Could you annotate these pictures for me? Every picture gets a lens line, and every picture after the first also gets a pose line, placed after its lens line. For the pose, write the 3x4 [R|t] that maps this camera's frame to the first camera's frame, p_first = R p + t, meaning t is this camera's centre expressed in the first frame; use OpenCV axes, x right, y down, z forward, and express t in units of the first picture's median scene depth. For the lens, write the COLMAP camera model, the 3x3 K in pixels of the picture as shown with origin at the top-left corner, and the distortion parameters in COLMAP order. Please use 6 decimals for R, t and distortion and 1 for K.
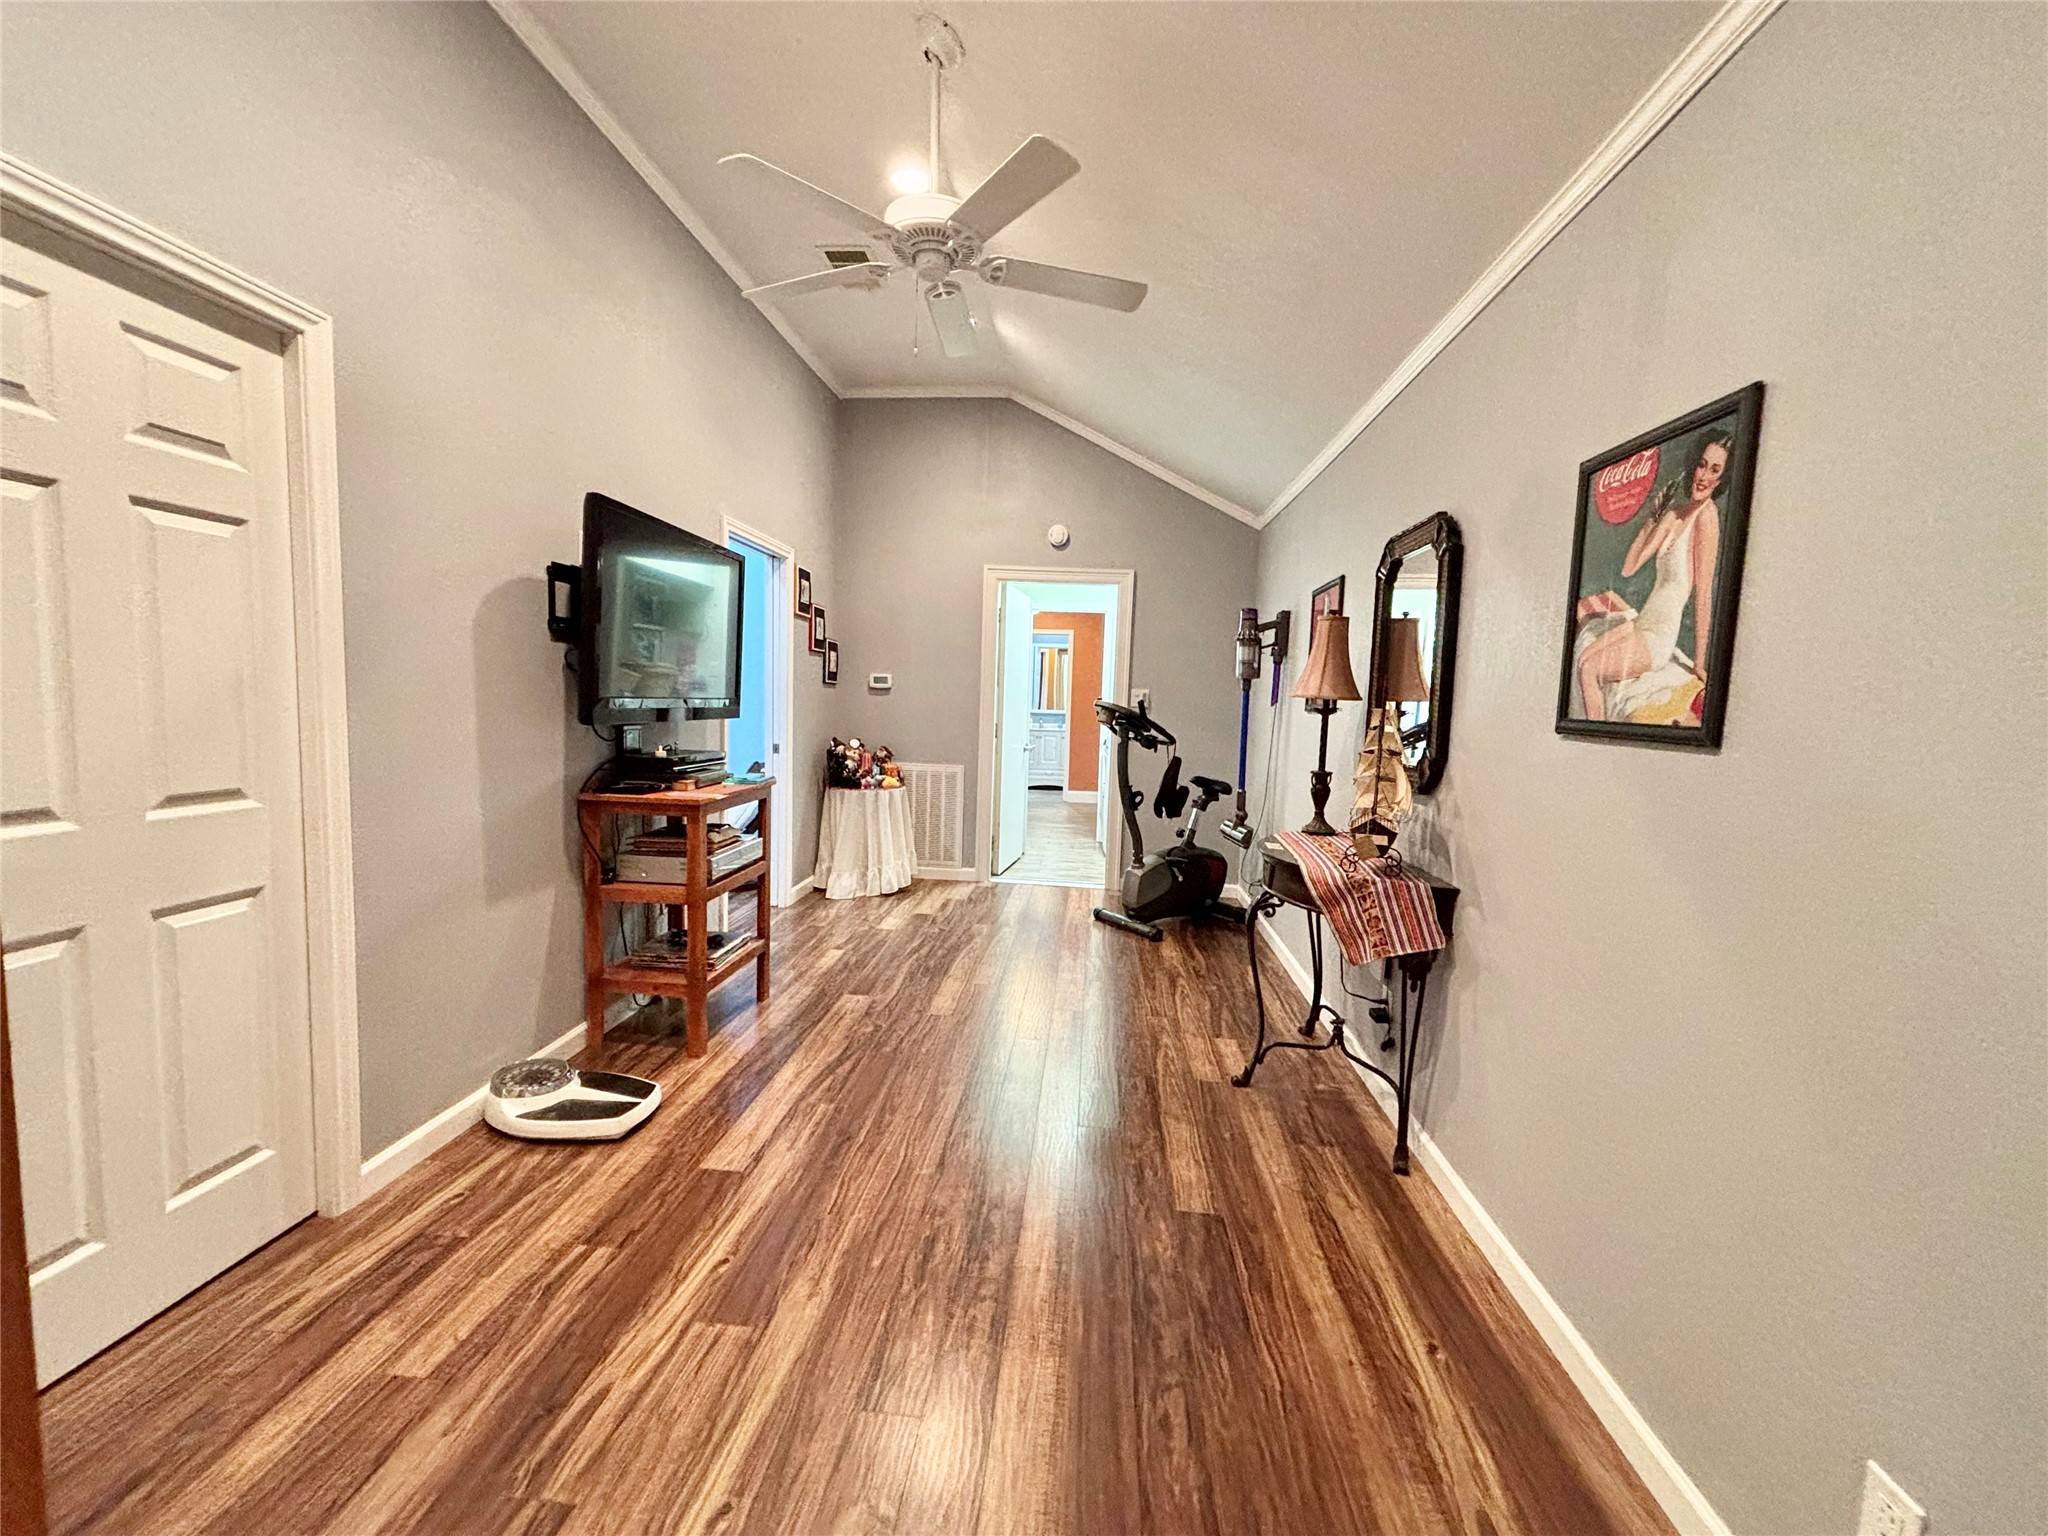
lens RADIAL K [[832.6, 0, 1019.1], [0, 832.6, 769.2], [0, 0, 1]] dist [0.001721, -0.000829]
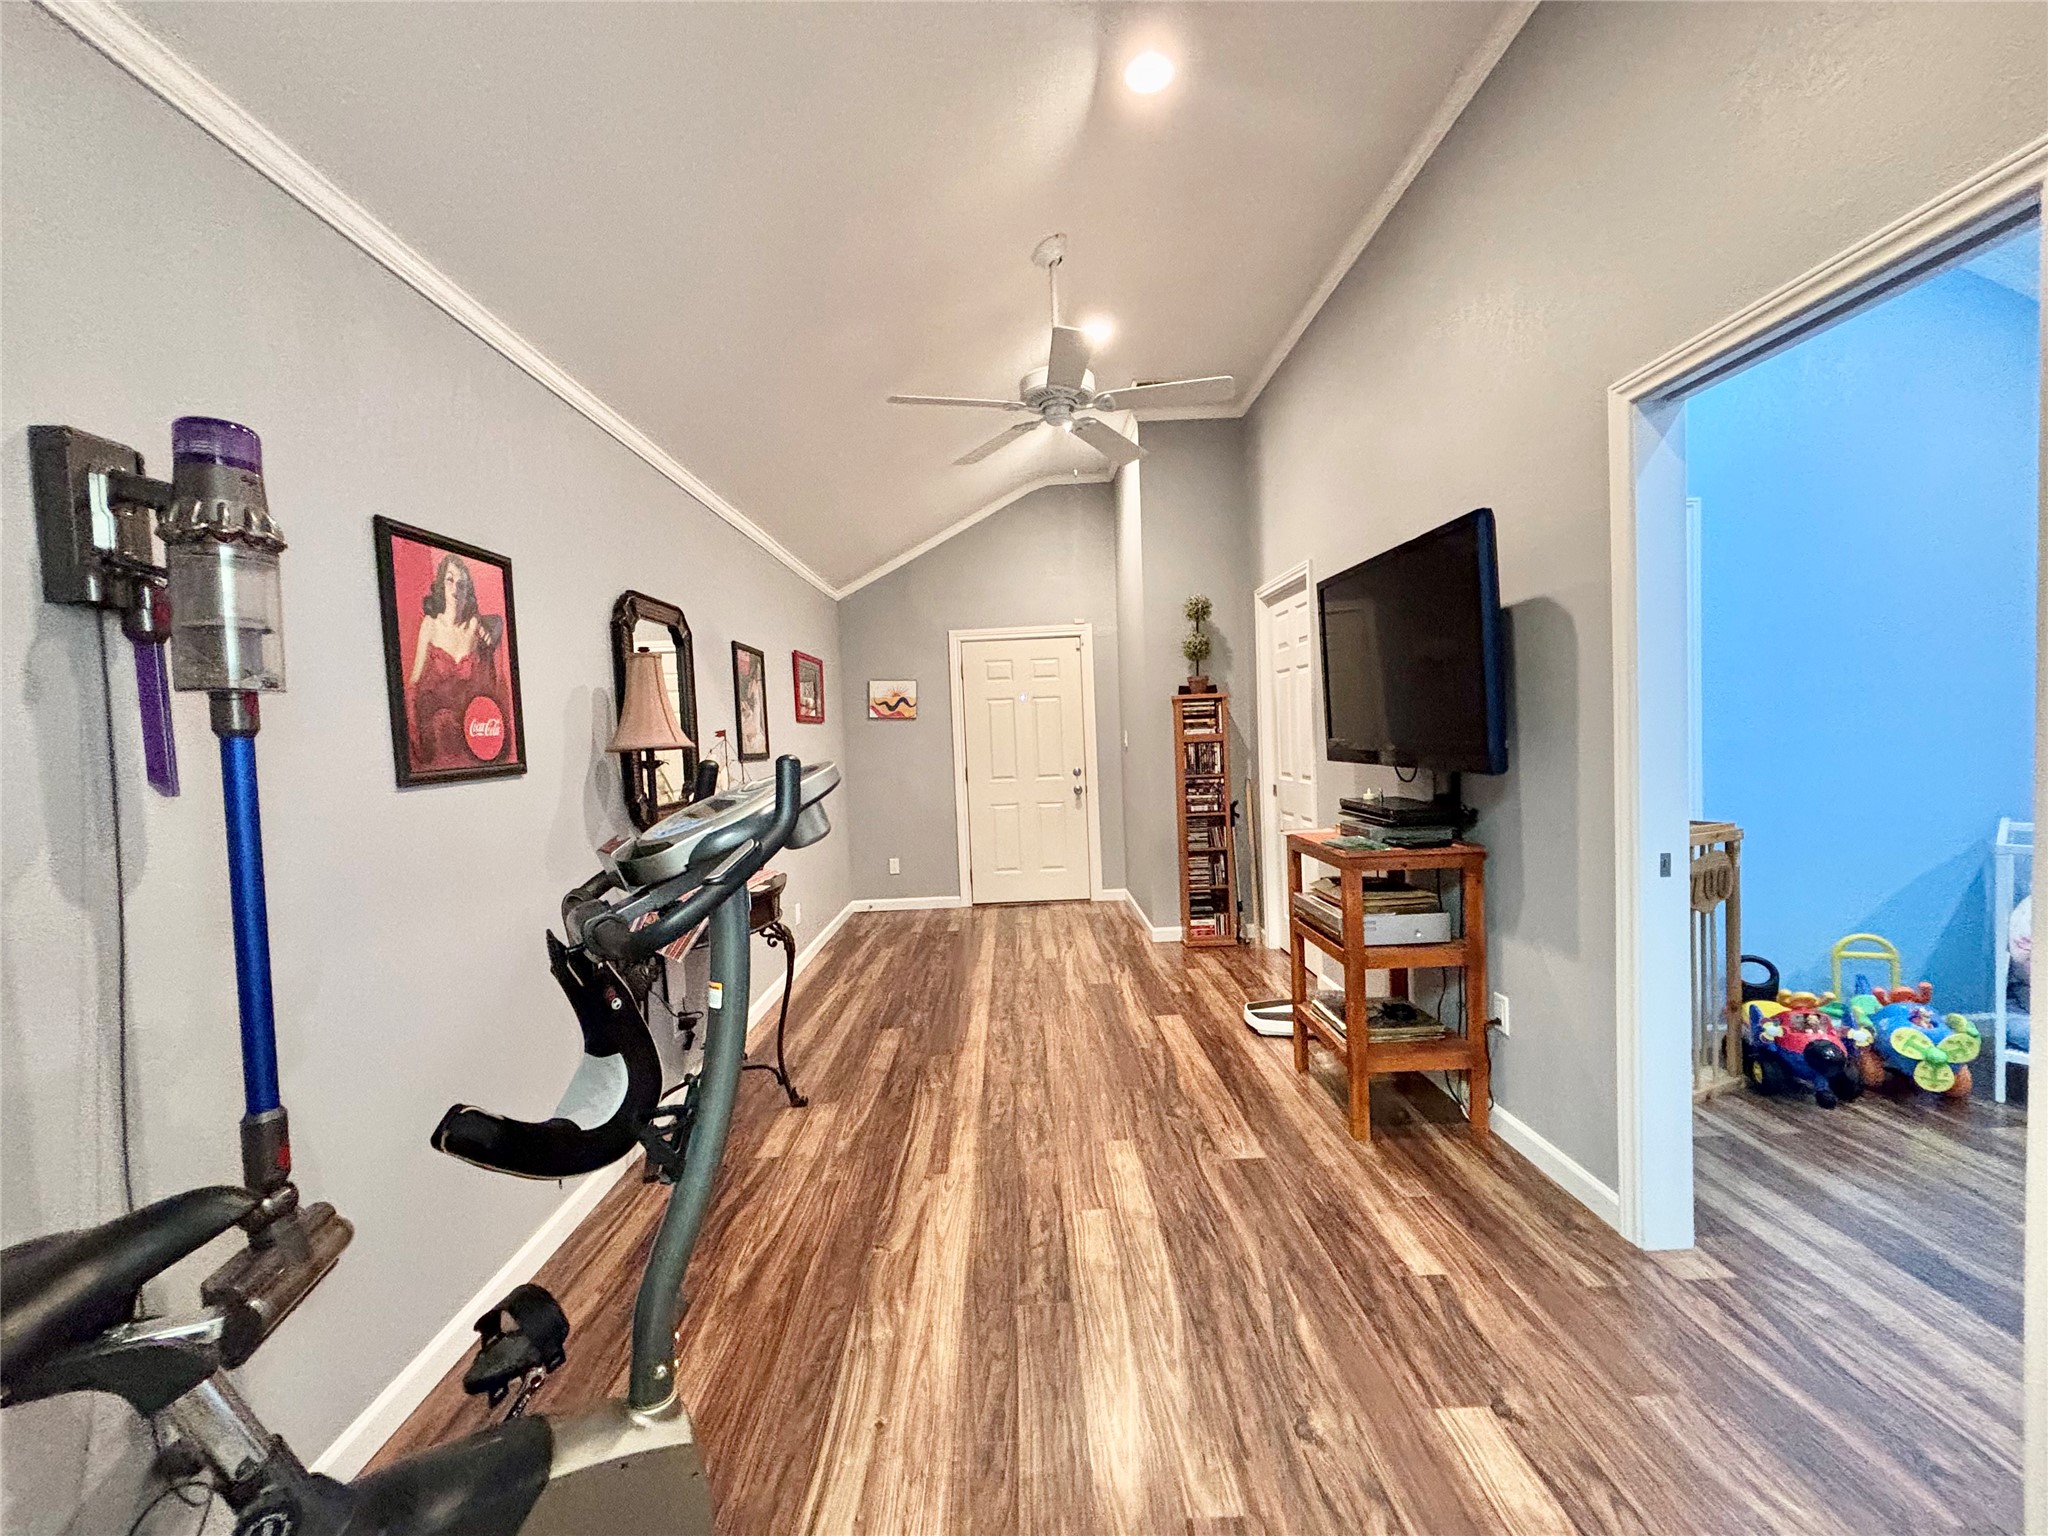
lens RADIAL K [[832.6, 0, 1019.1], [0, 832.6, 769.2], [0, 0, 1]] dist [0.001721, -0.000829]
pose [[-0.994813, 0.013208, -0.100856, 0.107651], [0.000360, 0.991984, 0.126364, -0.231068], [0.101717, 0.125673, -0.986844, 2.531675]]
